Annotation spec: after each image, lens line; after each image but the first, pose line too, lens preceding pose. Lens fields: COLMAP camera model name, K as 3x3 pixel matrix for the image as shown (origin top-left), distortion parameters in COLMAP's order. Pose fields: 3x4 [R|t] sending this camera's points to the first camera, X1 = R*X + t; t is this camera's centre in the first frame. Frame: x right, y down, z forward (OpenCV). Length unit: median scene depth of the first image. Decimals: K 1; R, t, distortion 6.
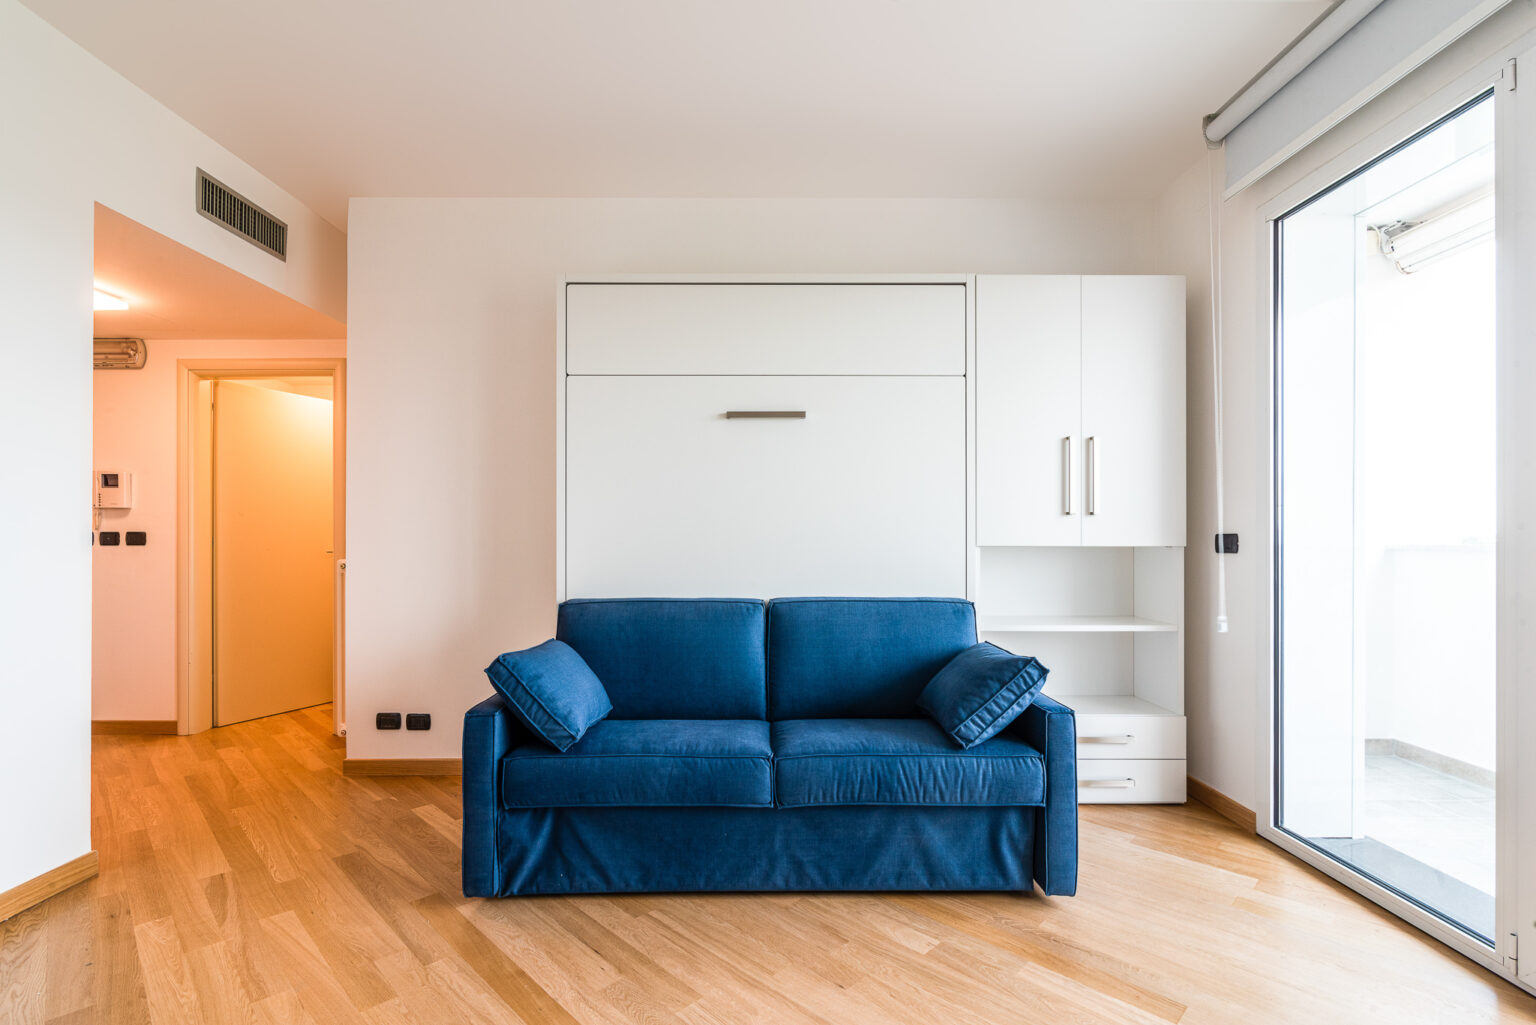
lens RADIAL K [[708.1, 0, 746.8], [0, 708.1, 534.8], [0, 0, 1]] dist [-0.003215, -0.000900]
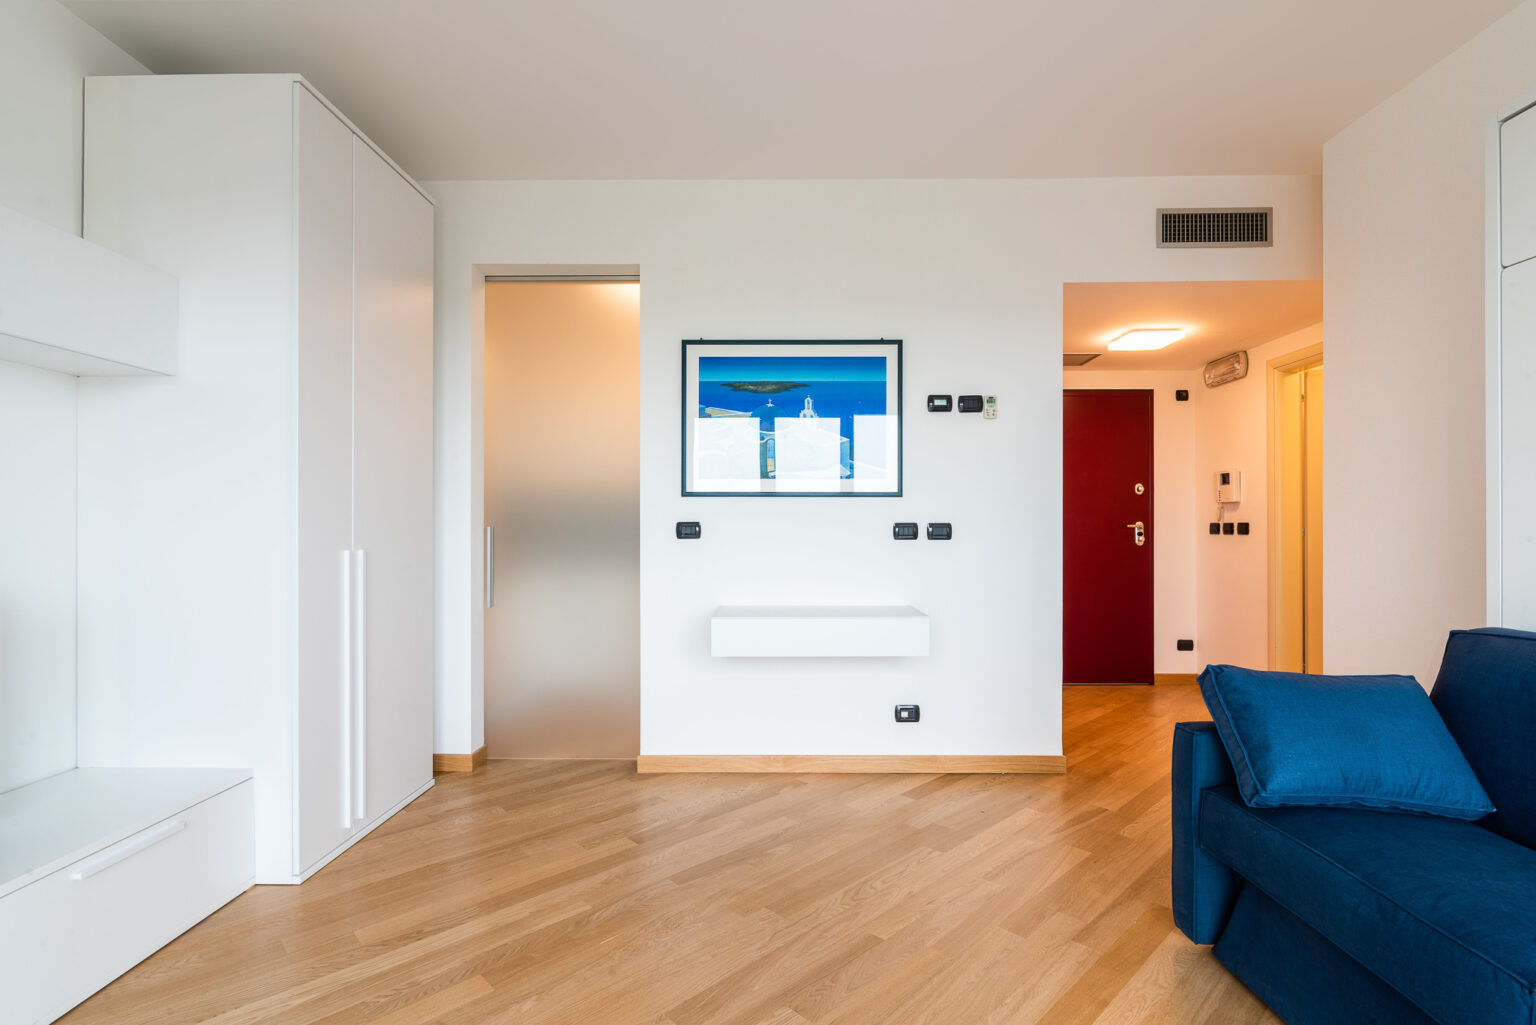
lens RADIAL K [[707.0, 0, 772.9], [0, 707.0, 522.8], [0, 0, 1]] dist [-0.003249, -0.000522]
pose [[0.002804, -0.005503, -0.999981, 0.493772], [0.002090, 0.999983, -0.005497, 0.001323], [0.999994, -0.002074, 0.002816, 0.473068]]
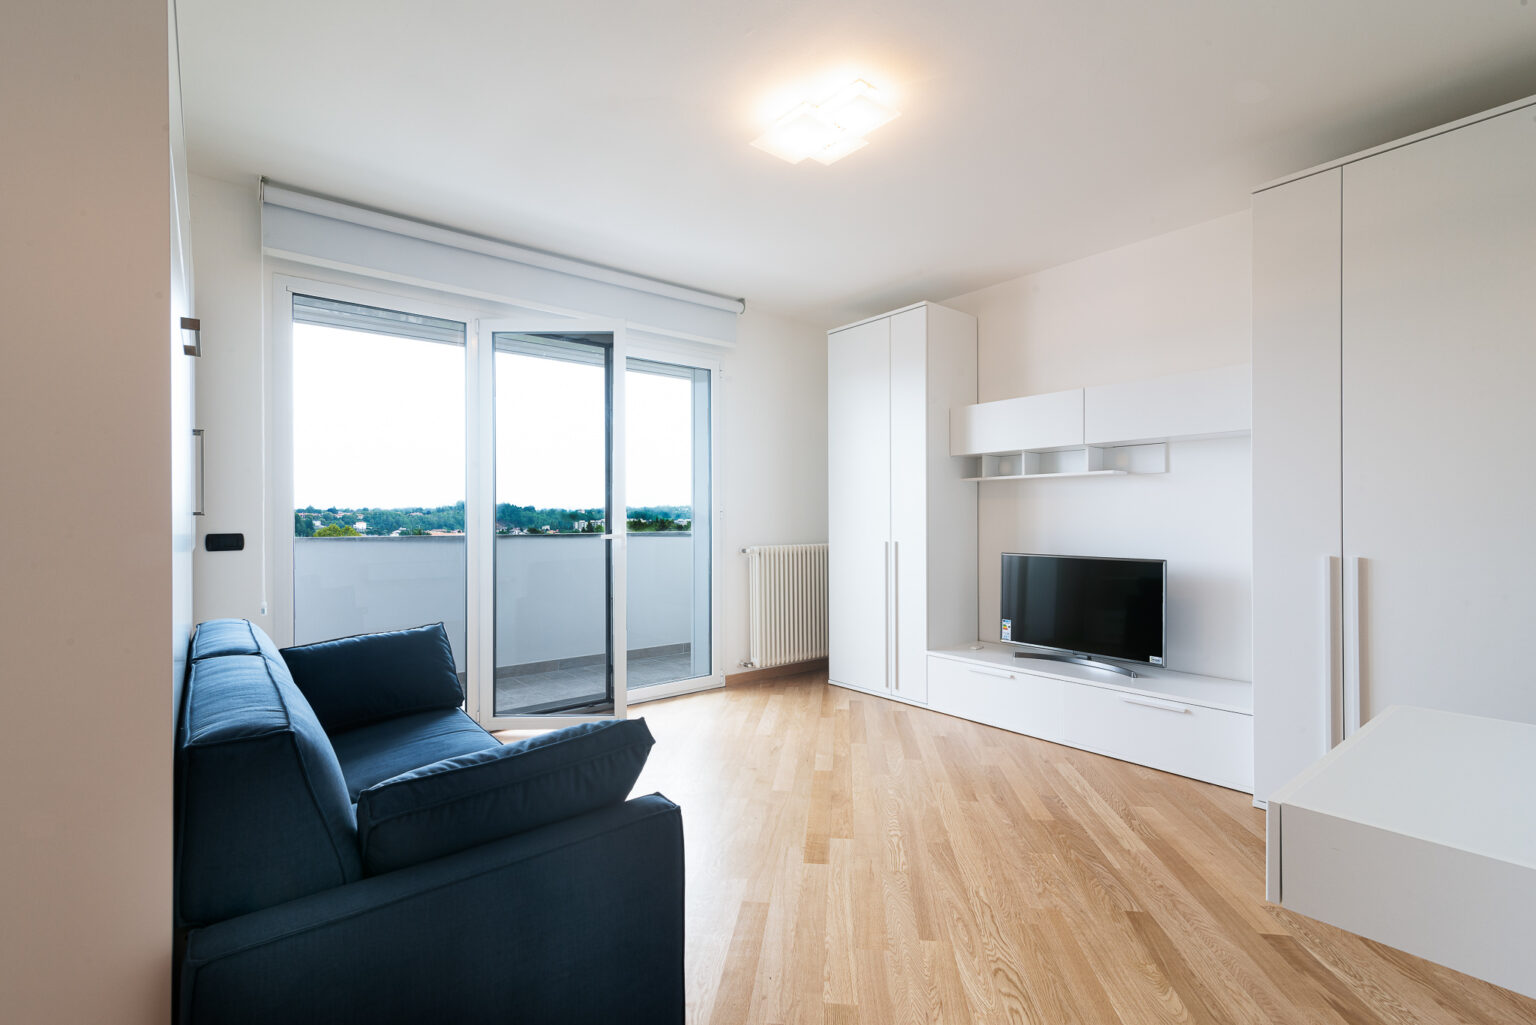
lens RADIAL K [[707.0, 0, 772.9], [0, 707.0, 522.8], [0, 0, 1]] dist [-0.003249, -0.000522]
pose [[-0.644896, -0.001776, 0.764268, -0.959050], [-0.001071, 0.999998, 0.001419, -0.021161], [-0.764269, 0.000097, -0.644897, 1.343713]]
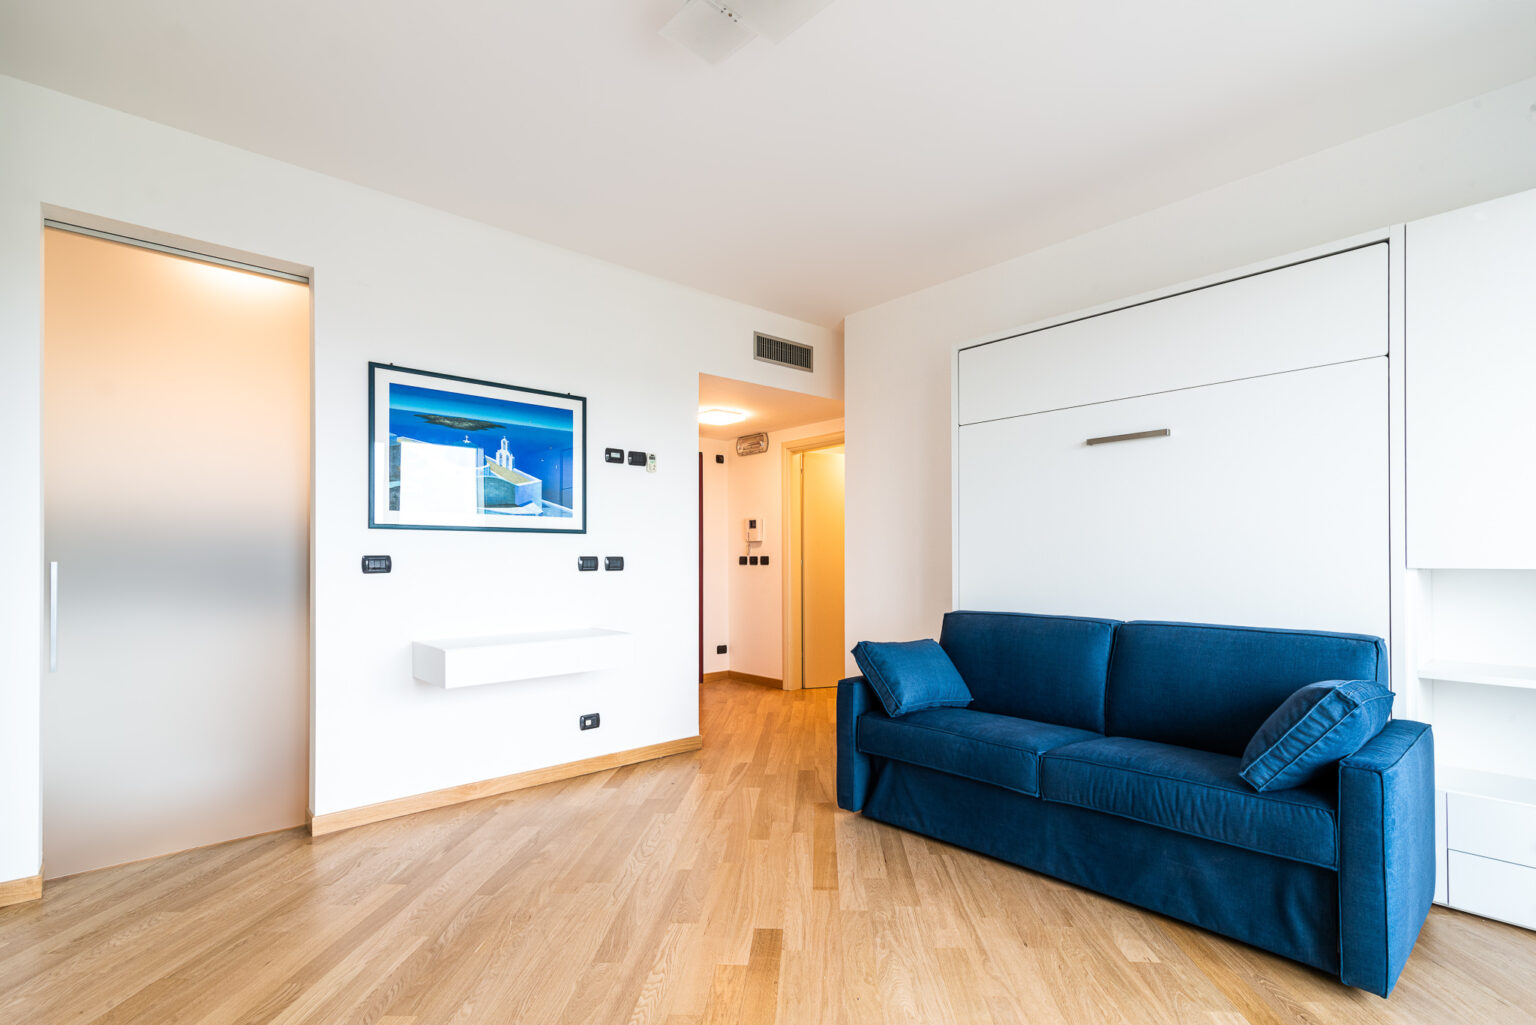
lens RADIAL K [[703.6, 0, 768.0], [0, 703.6, 554.1], [0, 0, 1]] dist [0.014538, 0.000094]
pose [[0.670124, -0.008068, -0.742205, 0.570747], [0.005512, 0.999967, -0.005894, 0.000482], [0.742229, -0.000141, 0.670147, -0.076514]]
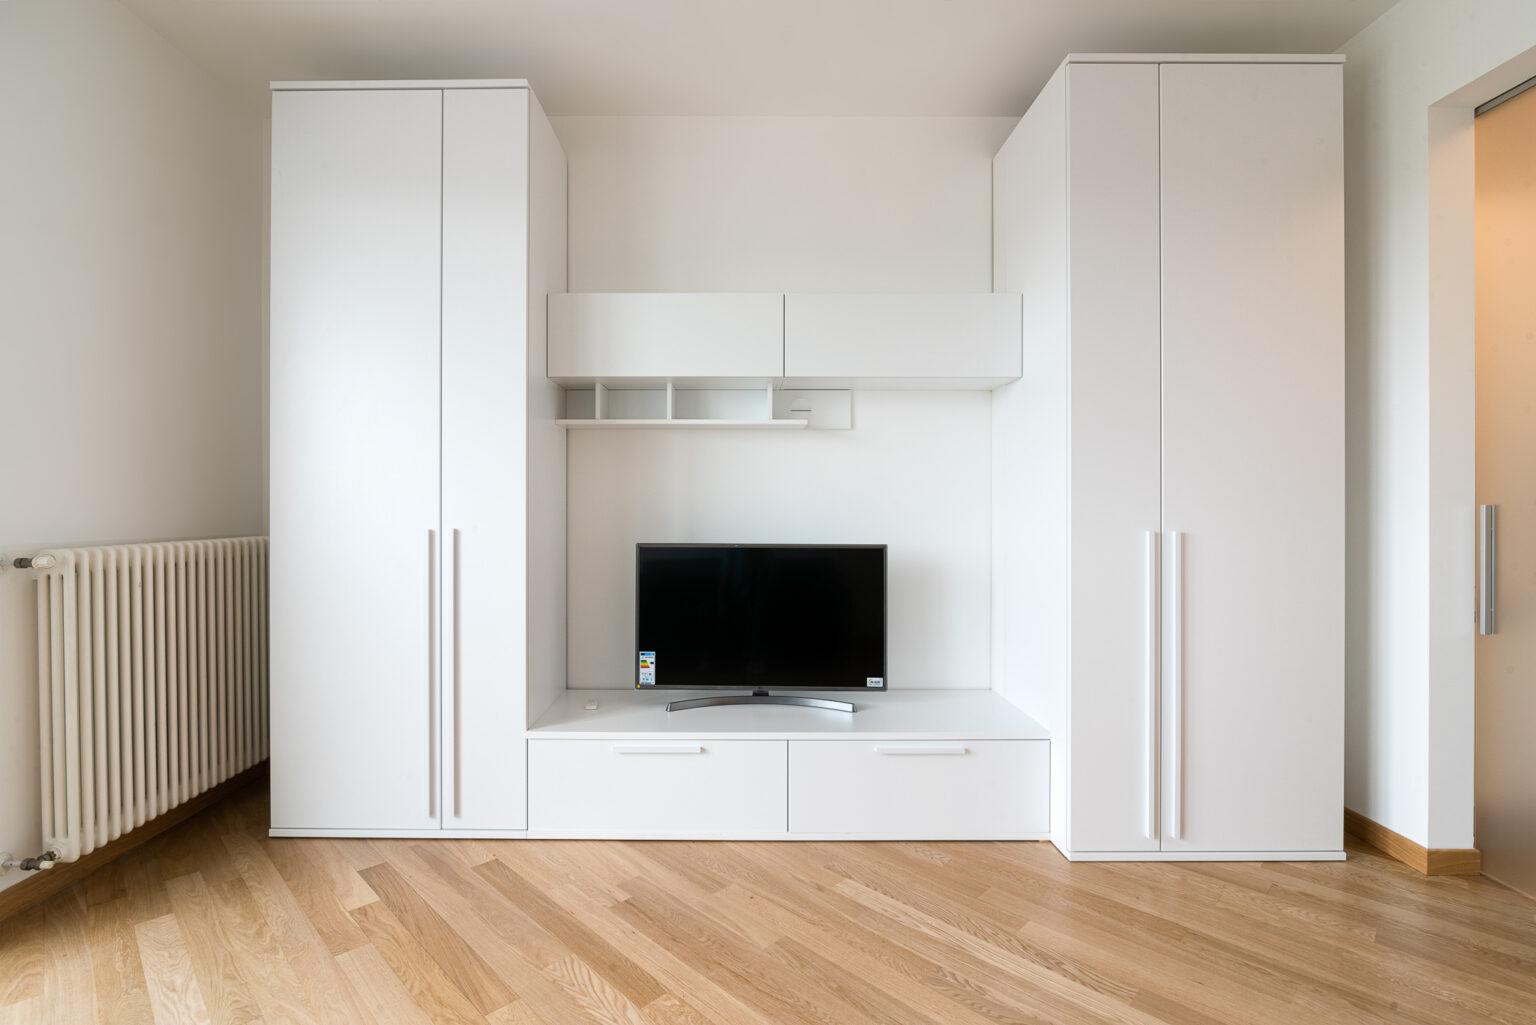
lens RADIAL K [[720.9, 0, 748.0], [0, 720.9, 511.9], [0, 0, 1]] dist [-0.015772, -0.000275]
pose [[-0.999927, -0.001044, -0.012016, -0.047016], [-0.001082, 0.999994, 0.003175, 0.006955], [0.012013, 0.003188, -0.999923, 0.820342]]
